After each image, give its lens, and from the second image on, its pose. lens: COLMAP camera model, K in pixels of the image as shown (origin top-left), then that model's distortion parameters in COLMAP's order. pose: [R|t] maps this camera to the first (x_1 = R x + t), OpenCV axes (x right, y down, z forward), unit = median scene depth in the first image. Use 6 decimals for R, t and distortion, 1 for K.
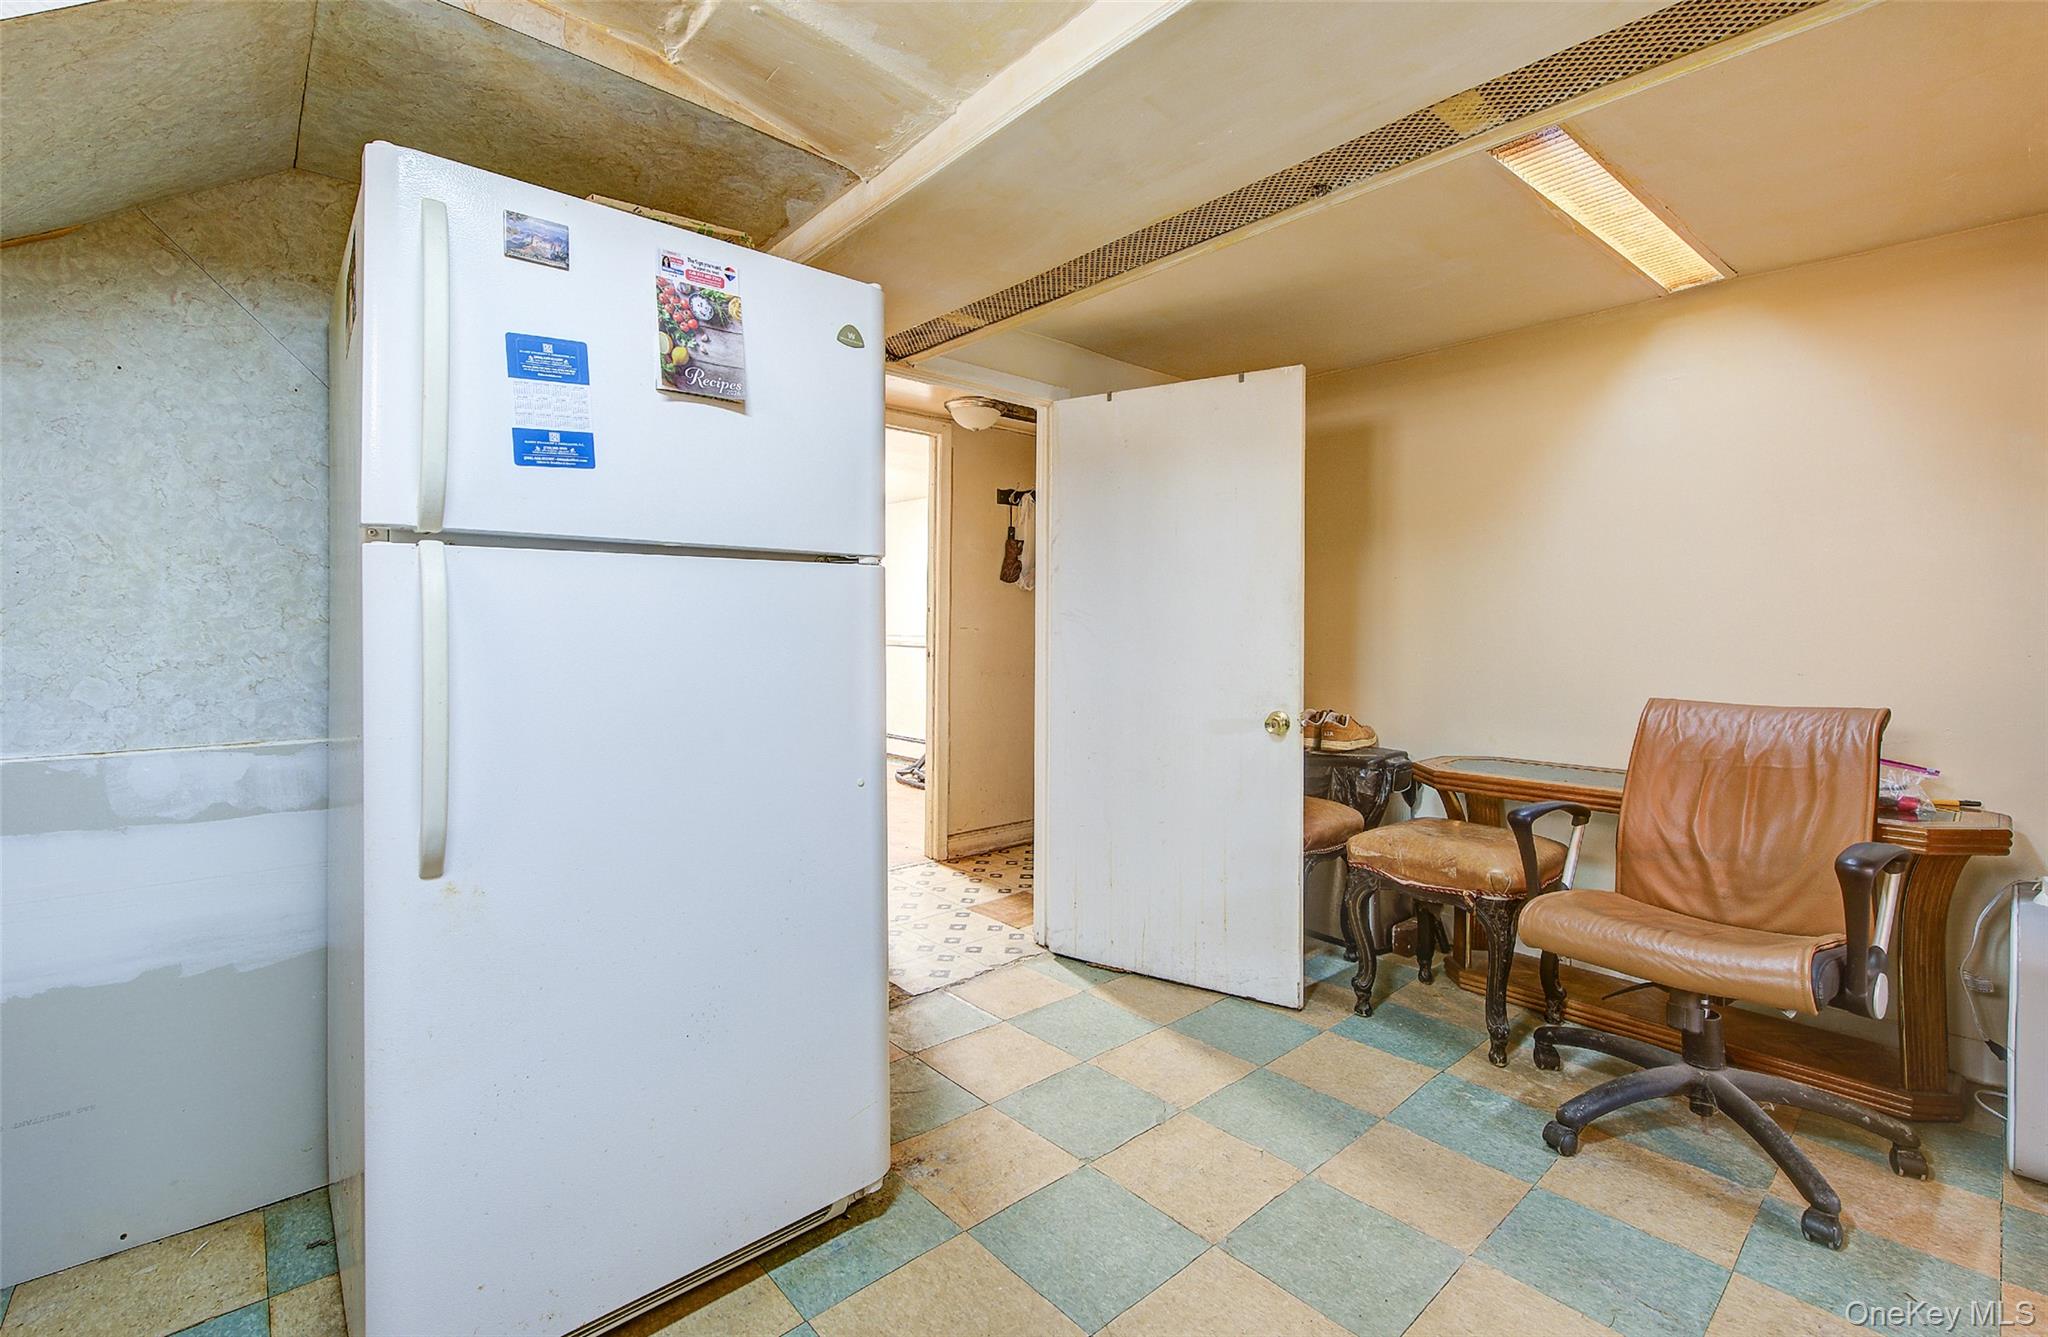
lens RADIAL K [[884.3, 0, 1022.7], [0, 884.3, 653.0], [0, 0, 1]] dist [-0.000086, -0.000012]
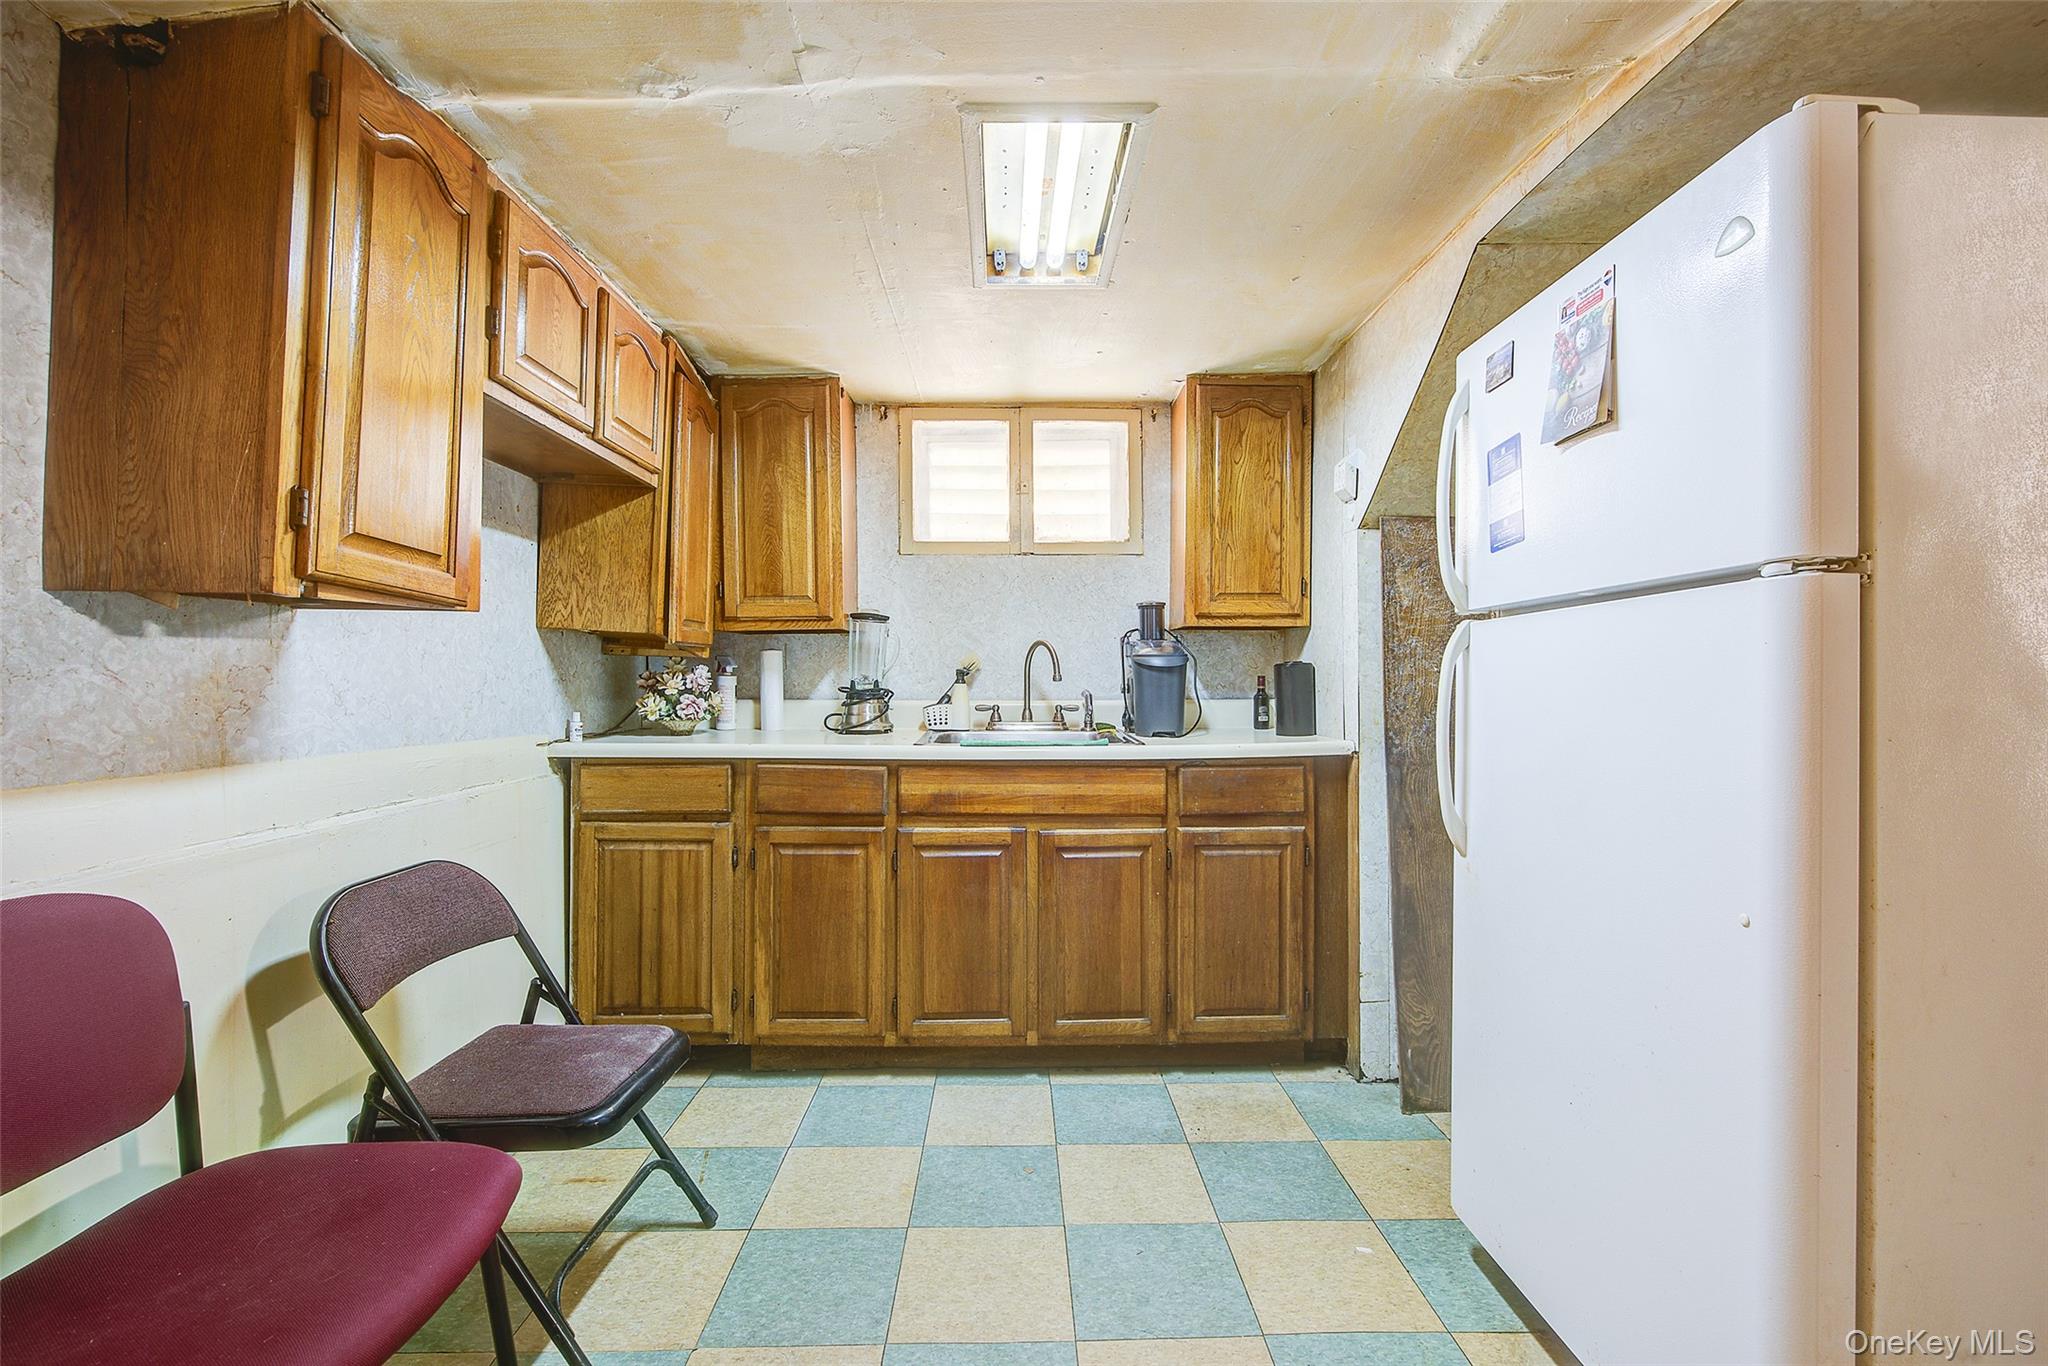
lens RADIAL K [[916.0, 0, 1023.8], [0, 916.0, 676.2], [0, 0, 1]] dist [0.001730, 0.000089]
pose [[-0.650108, -0.008693, -0.759792, 0.753075], [-0.014221, 0.999899, 0.000727, -0.027819], [0.759708, 0.011278, -0.650166, 1.192547]]
